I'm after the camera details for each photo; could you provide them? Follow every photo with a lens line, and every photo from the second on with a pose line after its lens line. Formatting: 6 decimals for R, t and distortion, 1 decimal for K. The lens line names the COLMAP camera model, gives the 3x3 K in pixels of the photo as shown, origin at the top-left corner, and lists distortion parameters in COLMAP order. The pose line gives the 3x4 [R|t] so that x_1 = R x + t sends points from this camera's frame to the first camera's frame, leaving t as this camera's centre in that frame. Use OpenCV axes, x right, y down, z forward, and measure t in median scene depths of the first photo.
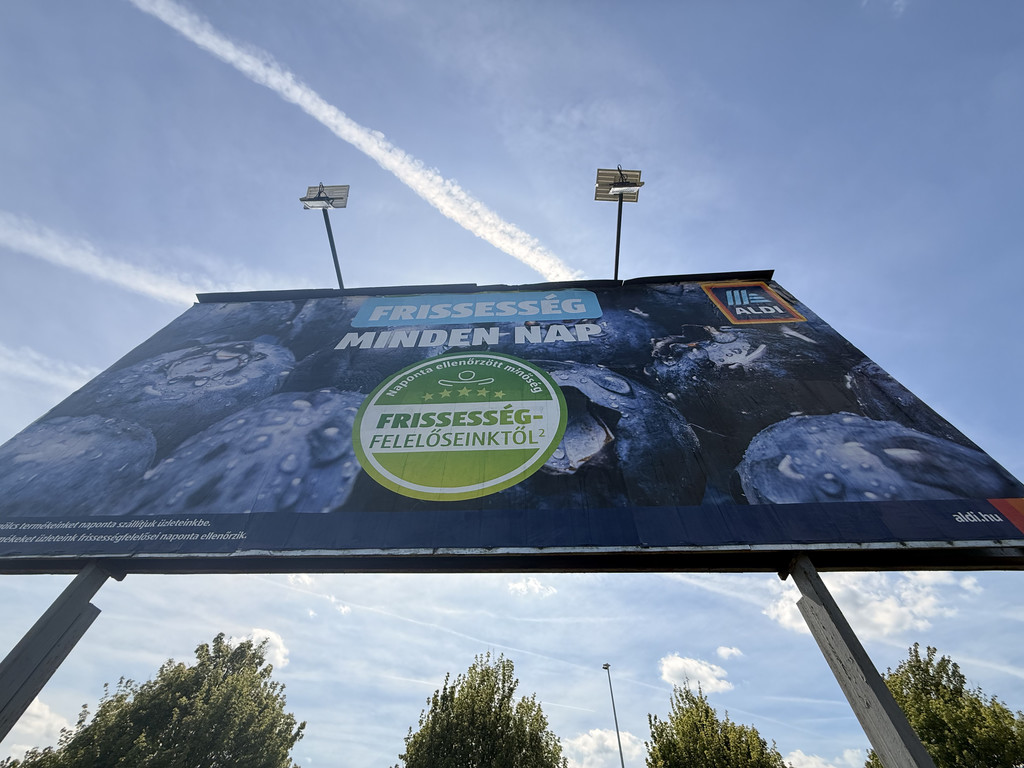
lens RADIAL K [[408.8, 0, 507.8], [0, 408.8, 382.0], [0, 0, 1]] dist [-0.001597, -0.000165]
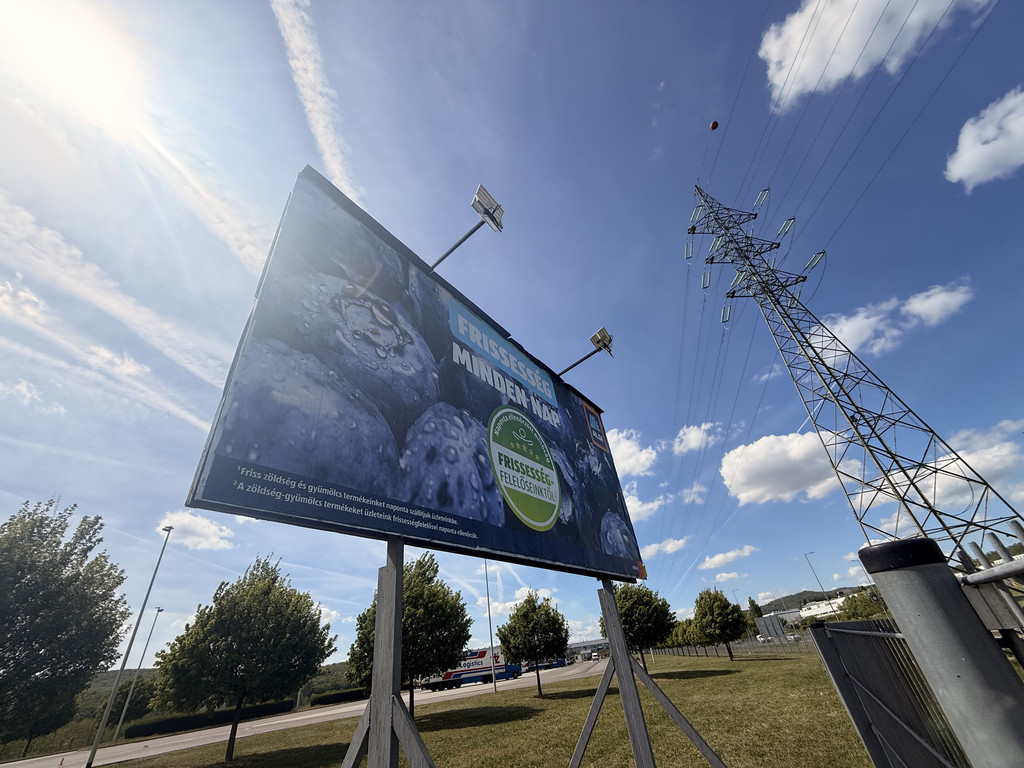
lens RADIAL K [[408.8, 0, 507.8], [0, 408.8, 382.0], [0, 0, 1]] dist [-0.001597, -0.000165]
pose [[0.547031, 0.412330, 0.728520, -1.419549], [-0.579581, 0.814506, -0.025801, -0.107469], [-0.604022, -0.408122, 0.684538, 0.046895]]
